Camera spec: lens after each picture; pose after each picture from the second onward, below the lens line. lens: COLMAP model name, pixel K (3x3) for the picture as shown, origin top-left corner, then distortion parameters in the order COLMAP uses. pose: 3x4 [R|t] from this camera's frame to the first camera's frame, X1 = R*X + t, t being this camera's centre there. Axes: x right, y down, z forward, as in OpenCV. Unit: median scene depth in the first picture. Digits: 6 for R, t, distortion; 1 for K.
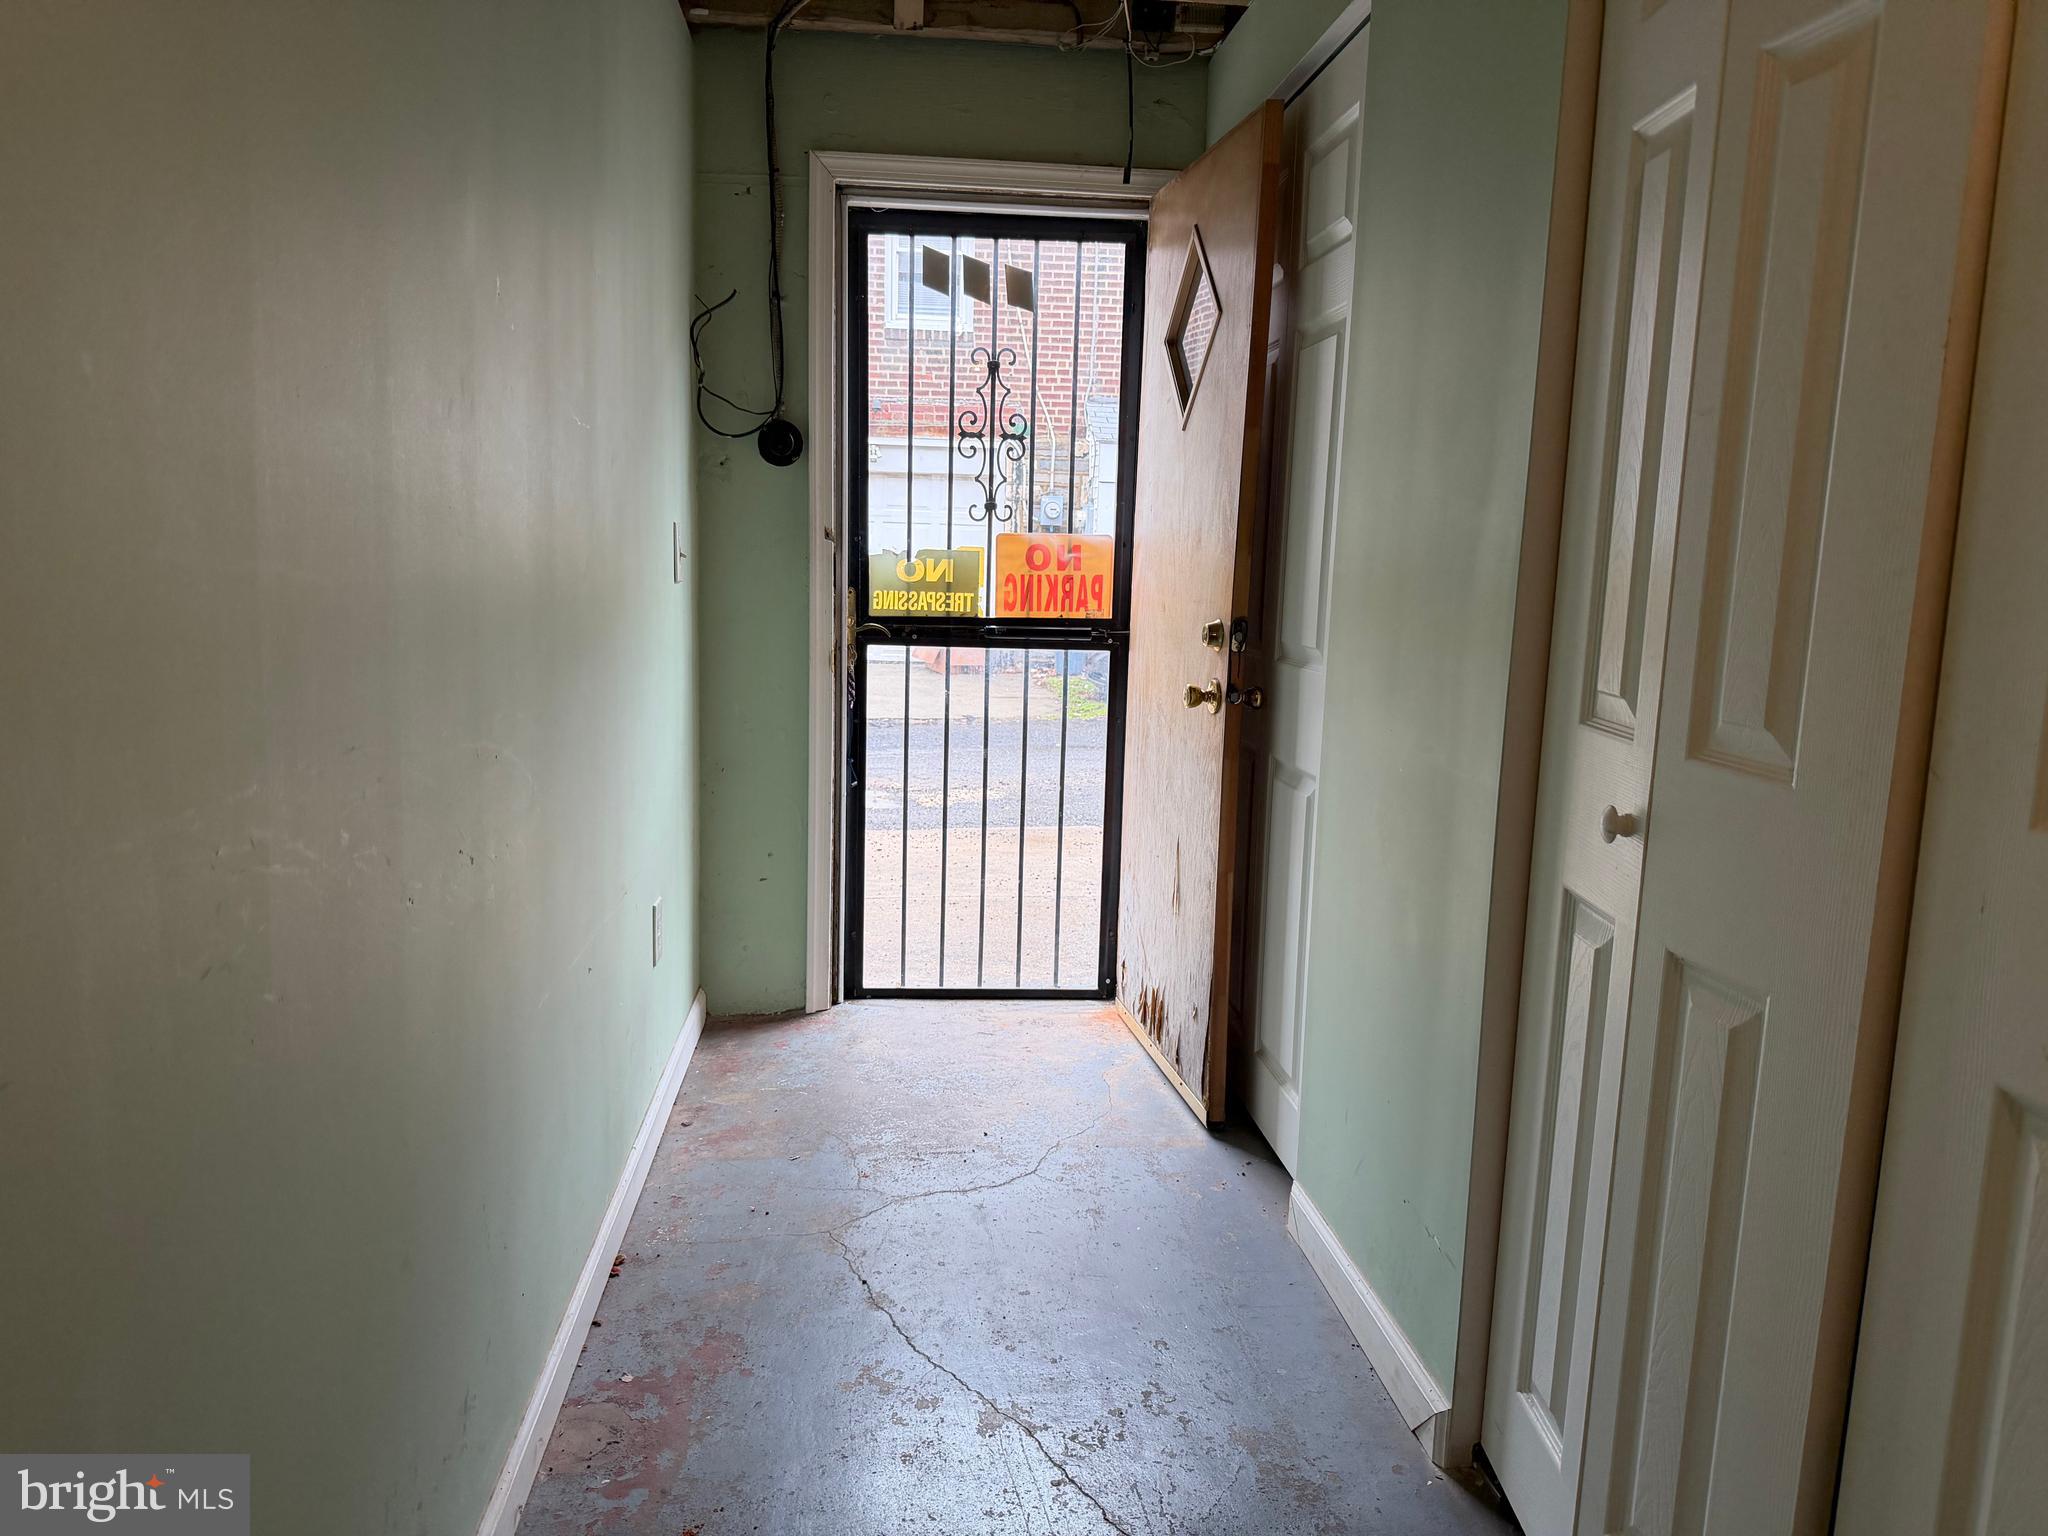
lens RADIAL K [[1454.3, 0, 1021.3], [0, 1454.3, 766.4], [0, 0, 1]] dist [0.033761, -0.040868]
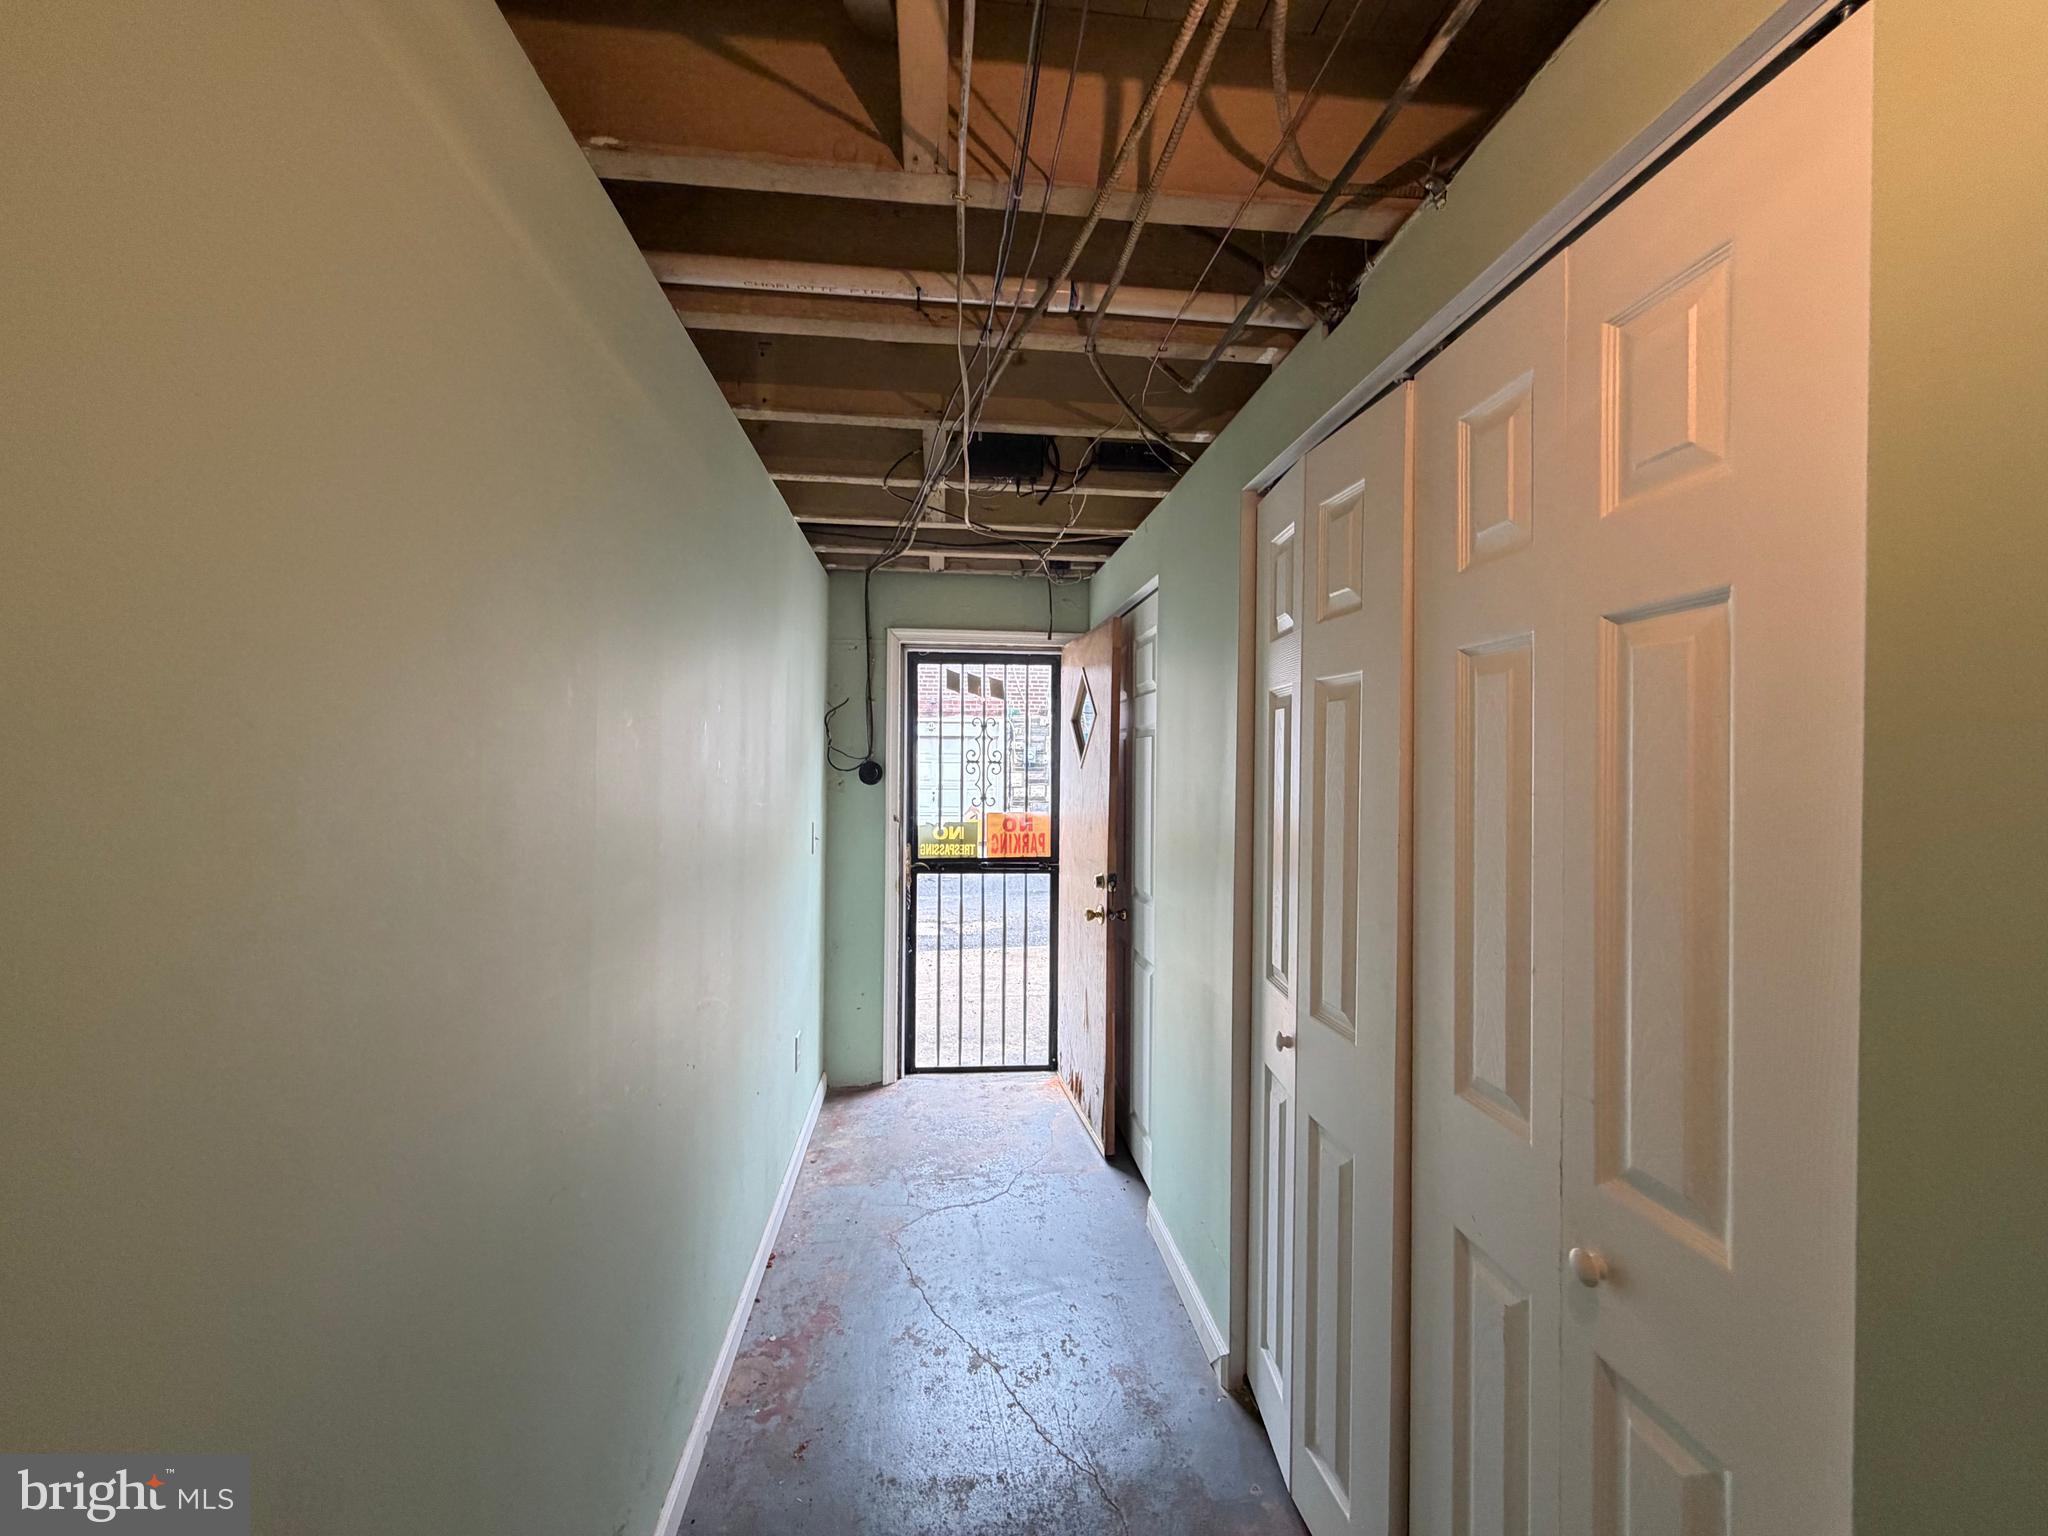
lens RADIAL K [[816.5, 0, 1018.4], [0, 816.5, 766.3], [0, 0, 1]] dist [-0.001369, -0.000731]
pose [[0.999811, -0.019070, 0.003879, 0.028955], [0.019439, 0.988014, -0.153137, -0.082446], [-0.000912, 0.153183, 0.988197, -0.066306]]
